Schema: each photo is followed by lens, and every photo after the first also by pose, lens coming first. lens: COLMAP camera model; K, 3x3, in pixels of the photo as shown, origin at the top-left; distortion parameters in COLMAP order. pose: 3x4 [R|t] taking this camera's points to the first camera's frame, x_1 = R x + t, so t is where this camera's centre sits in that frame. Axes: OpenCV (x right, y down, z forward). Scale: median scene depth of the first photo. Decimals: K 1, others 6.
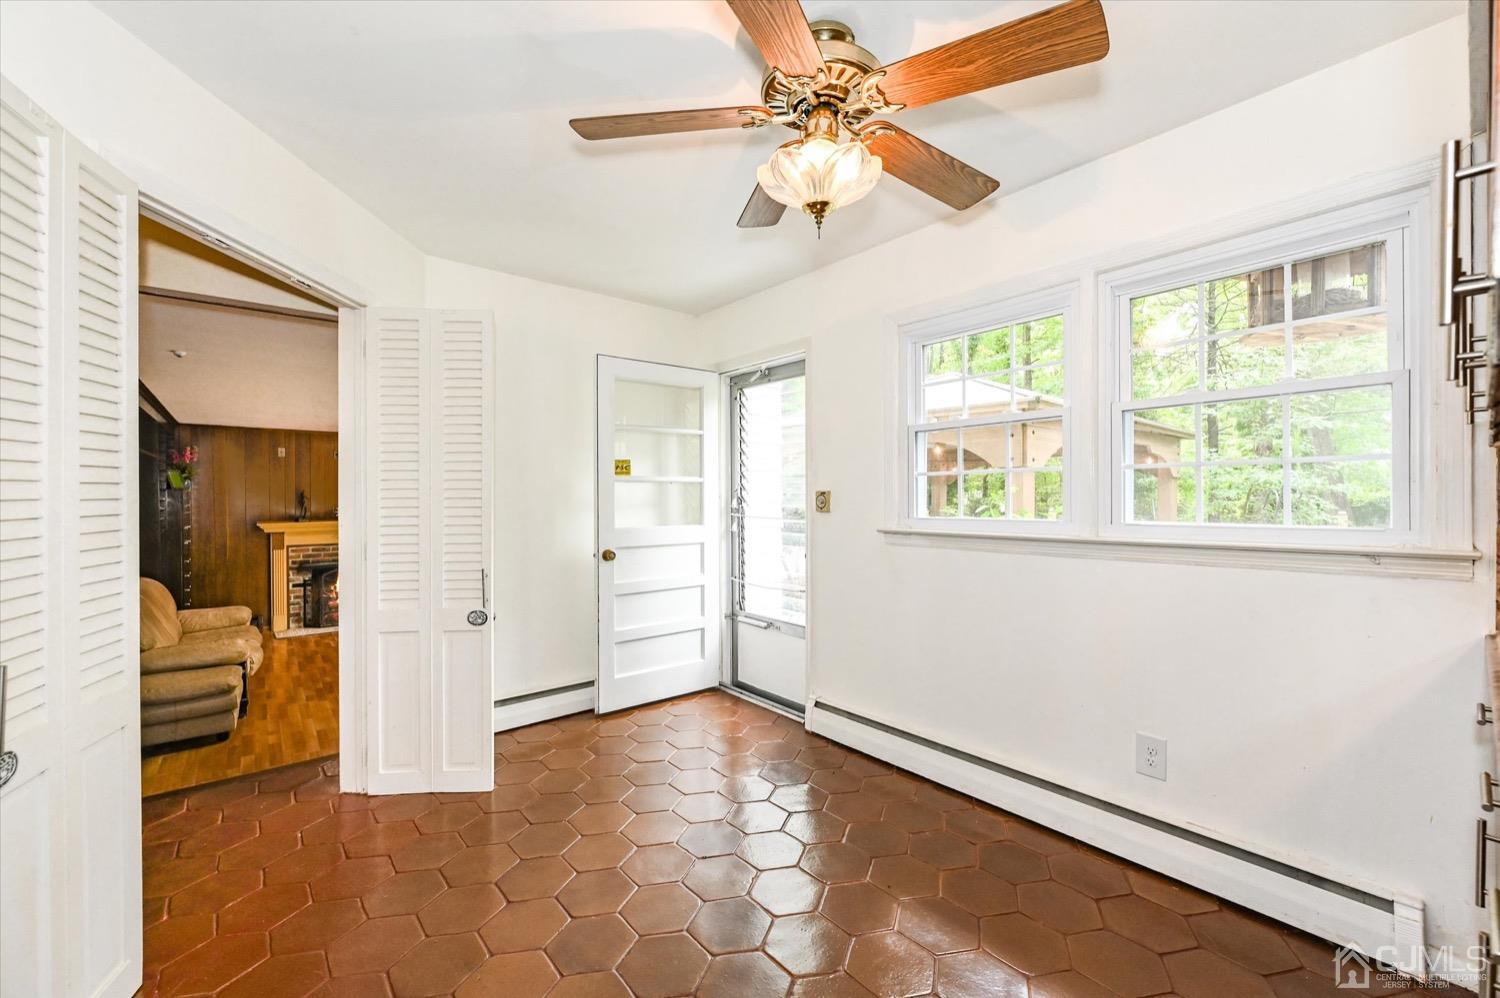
lens RADIAL K [[608.6, 0, 743.8], [0, 608.6, 496.0], [0, 0, 1]] dist [-0.000574, -0.000307]
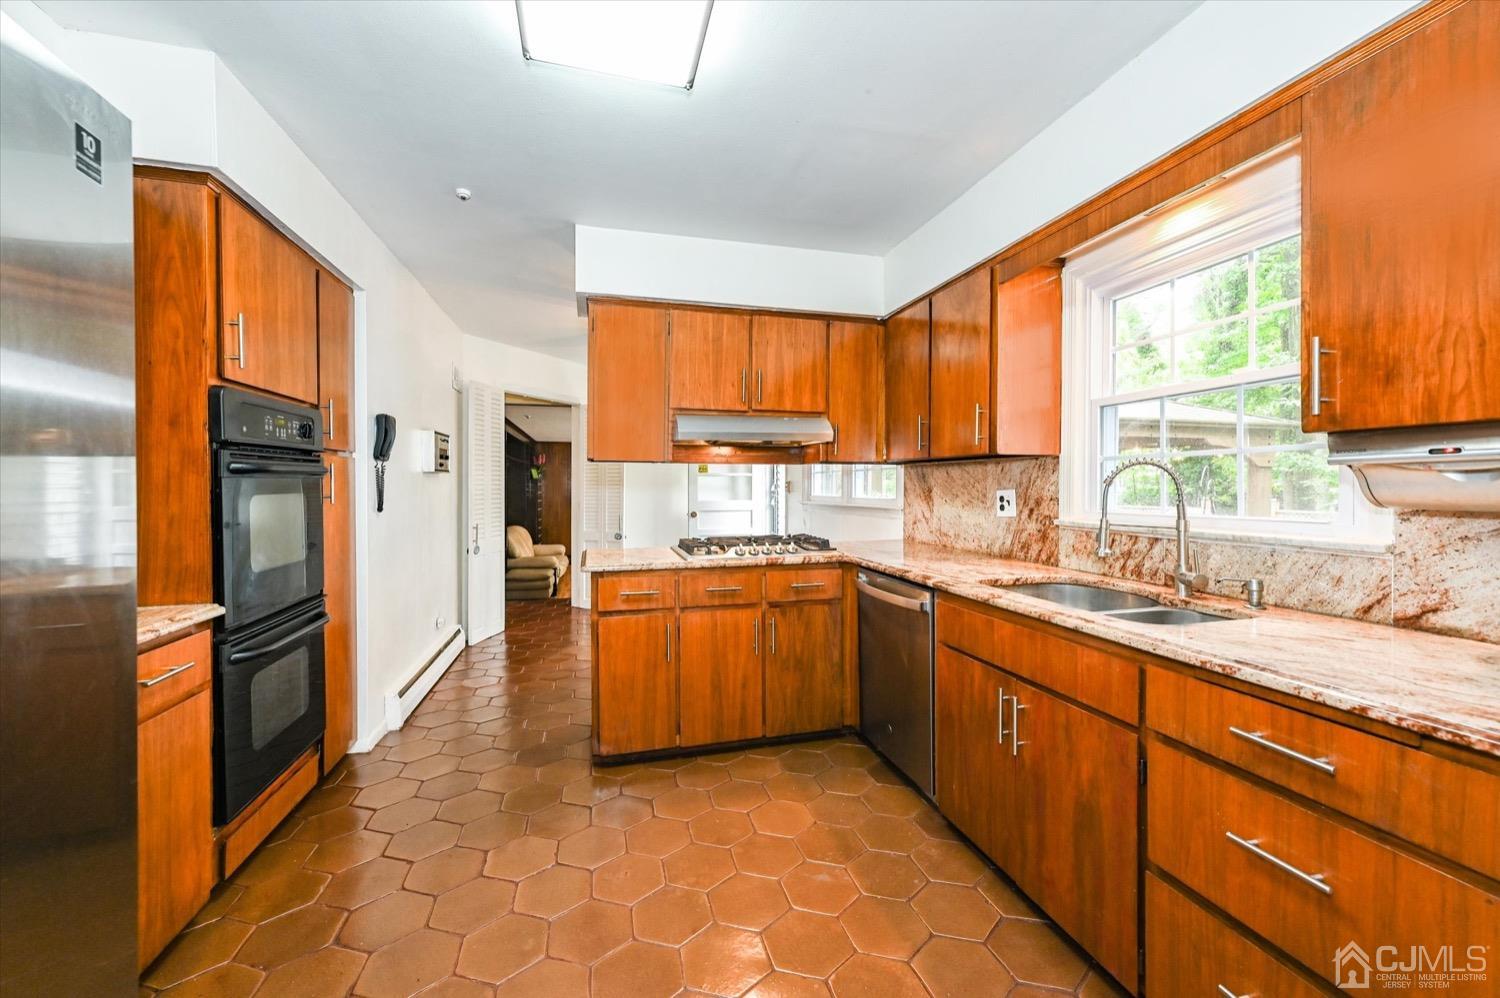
lens RADIAL K [[608.6, 0, 756.4], [0, 608.6, 494.8], [0, 0, 1]] dist [-0.000574, -0.000307]
pose [[0.911321, 0.019206, -0.411248, 0.521804], [-0.016621, 0.999813, 0.009860, 0.007922], [0.411360, -0.002150, 0.911470, -0.475020]]
